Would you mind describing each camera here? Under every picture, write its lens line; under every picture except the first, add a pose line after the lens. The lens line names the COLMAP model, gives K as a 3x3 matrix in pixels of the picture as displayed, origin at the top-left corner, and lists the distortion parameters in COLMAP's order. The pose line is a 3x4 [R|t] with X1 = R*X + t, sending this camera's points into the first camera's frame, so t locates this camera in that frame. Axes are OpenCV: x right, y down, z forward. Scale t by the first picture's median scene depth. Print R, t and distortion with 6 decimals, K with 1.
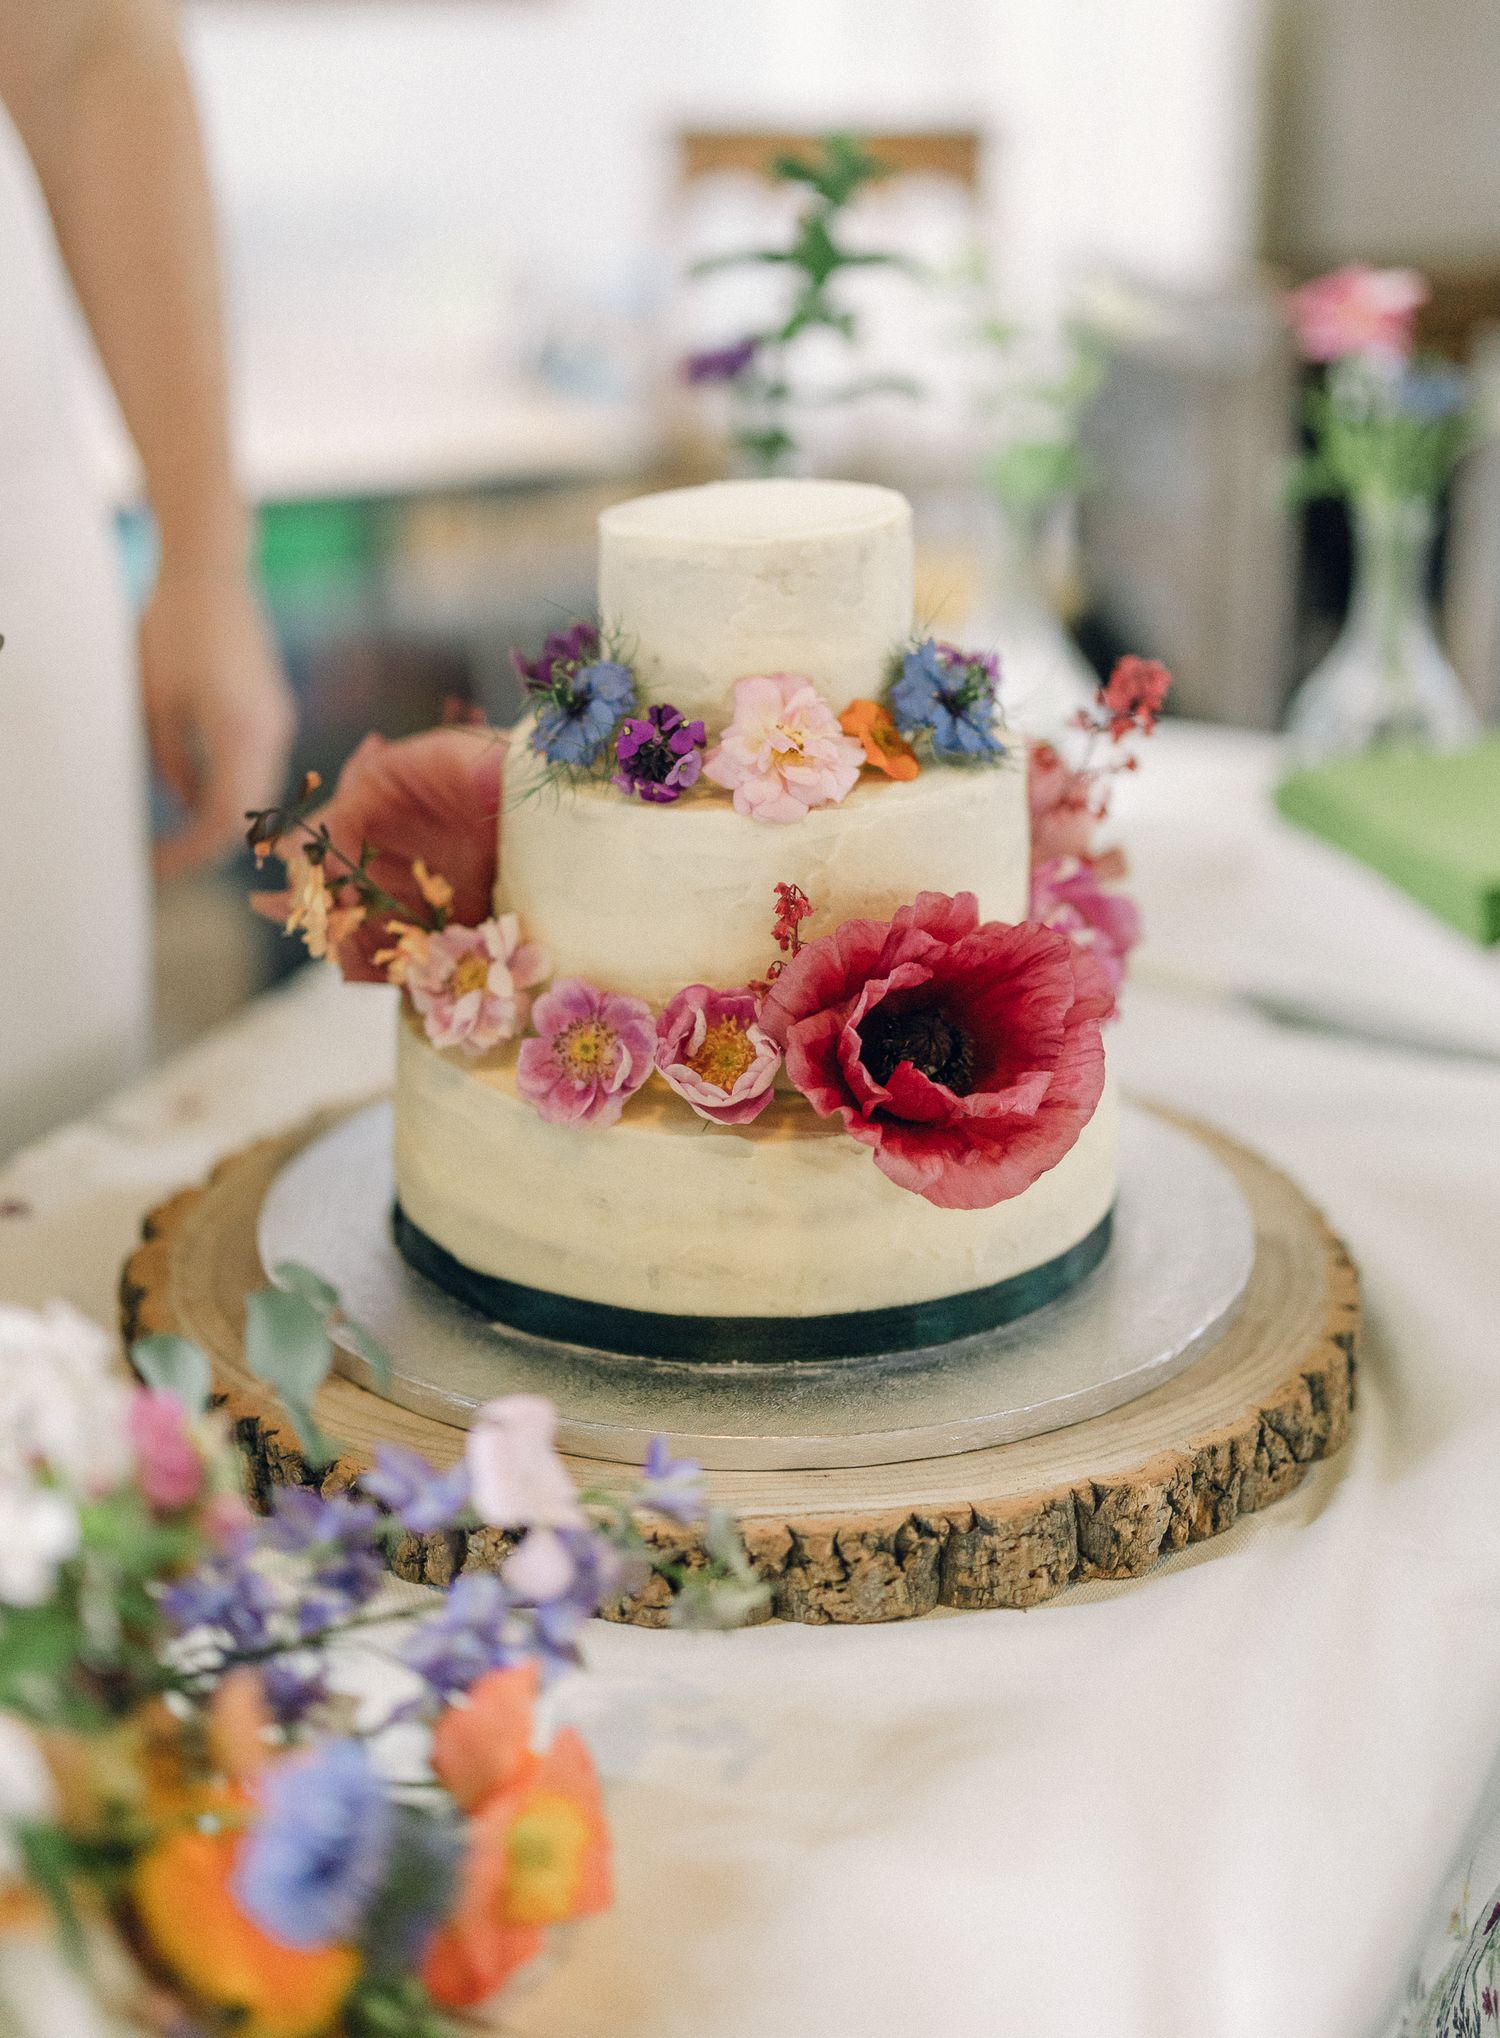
lens RADIAL K [[3518.3, 0, 744.9], [0, 3518.3, 894.8], [0, 0, 1]] dist [0.003543, 0.038945]
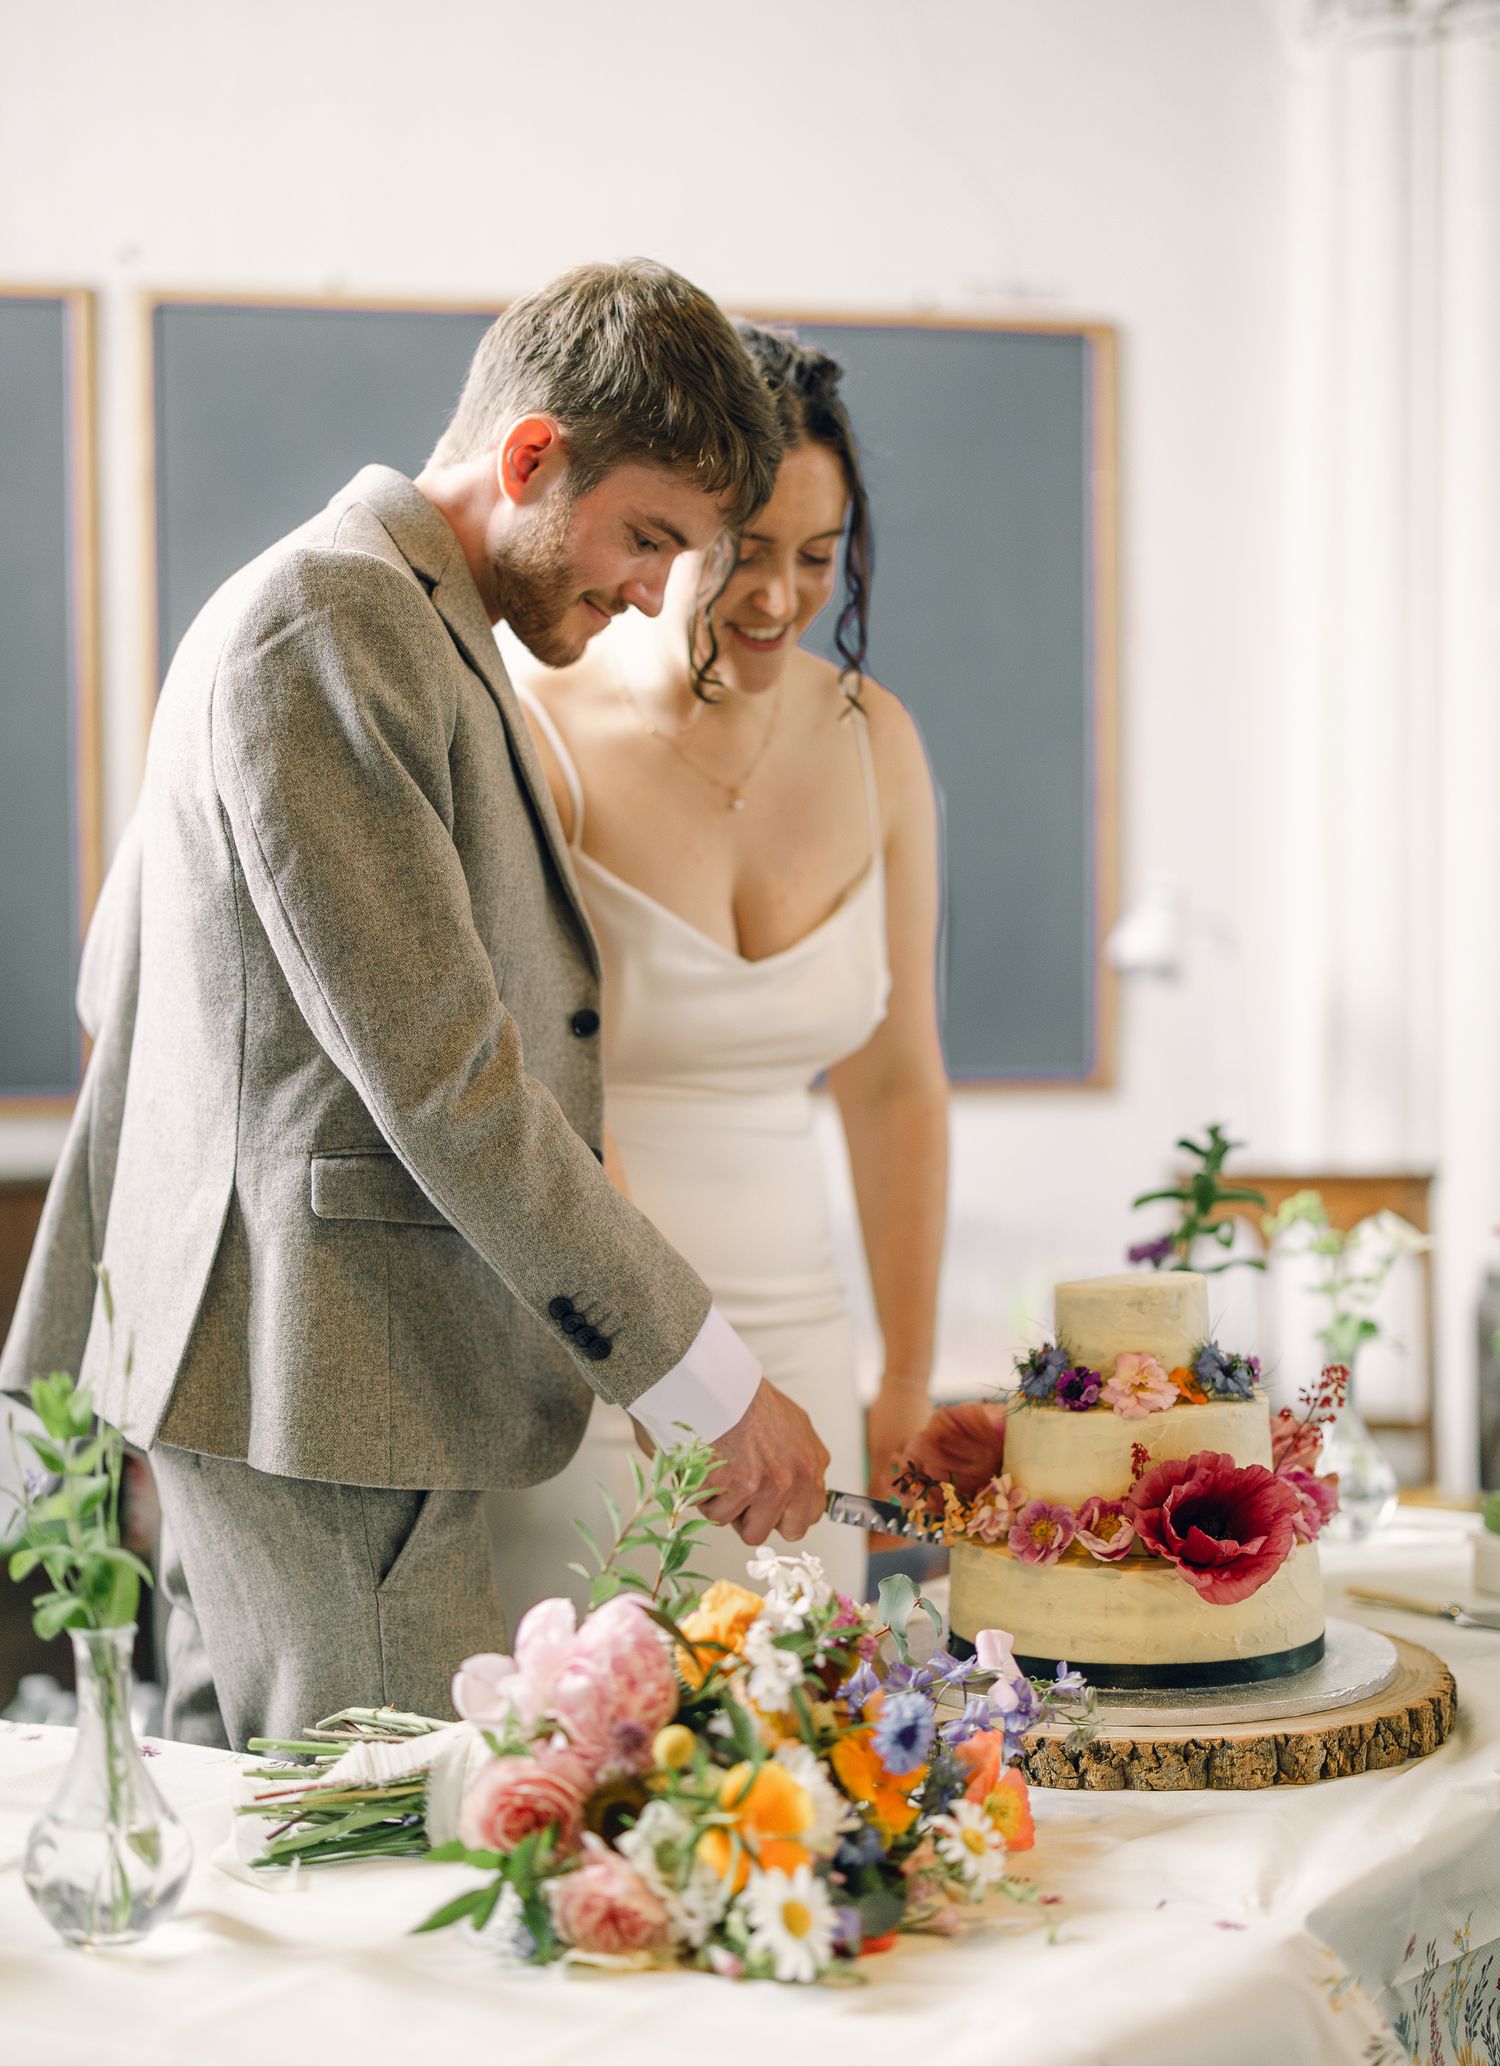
lens RADIAL K [[3808.1, 0, 750.0], [0, 3808.1, 1033.0], [0, 0, 1]] dist [-0.025929, -0.173008]
pose [[0.986044, -0.013352, -0.165950, 0.160348], [-0.032358, 0.962401, -0.269697, 0.371517], [0.163312, 0.271303, 0.948538, -1.220671]]
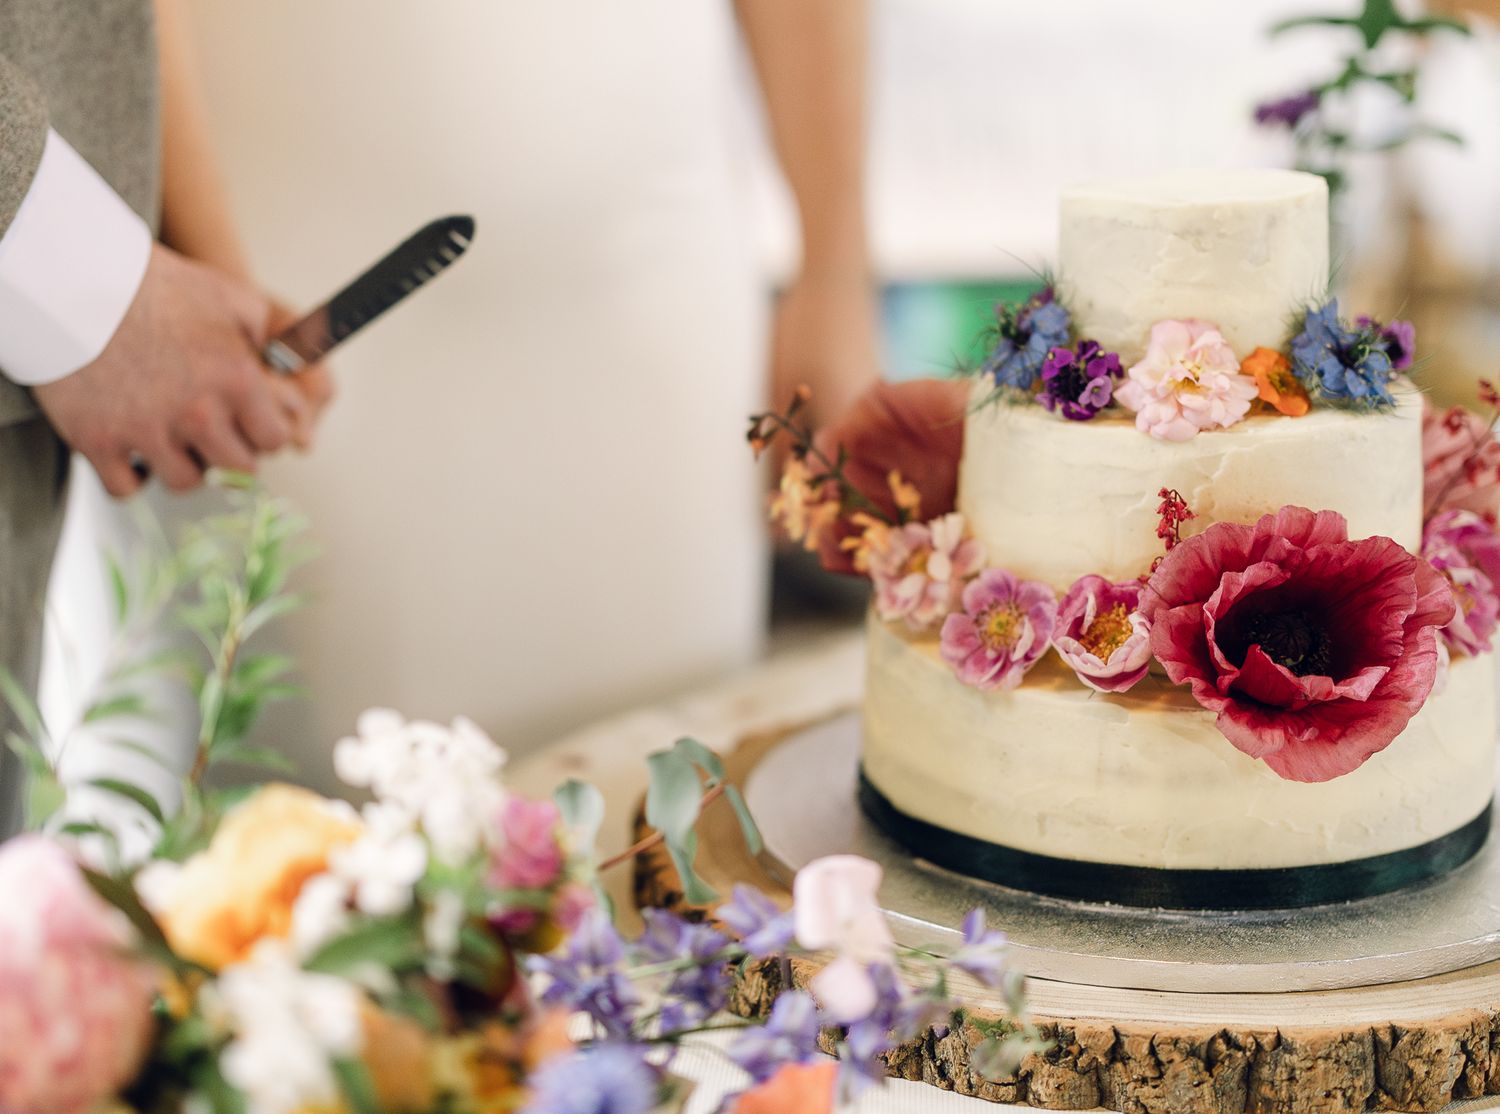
lens RADIAL K [[3404.8, 0, 750.8], [0, 3404.8, 601.3], [0, 0, 1]] dist [-0.029991, -0.048030]
pose [[0.964565, 0.067886, -0.254961, 0.166073], [-0.080071, 0.996076, -0.037708, 0.086329], [0.251401, 0.056787, 0.966216, -0.125799]]
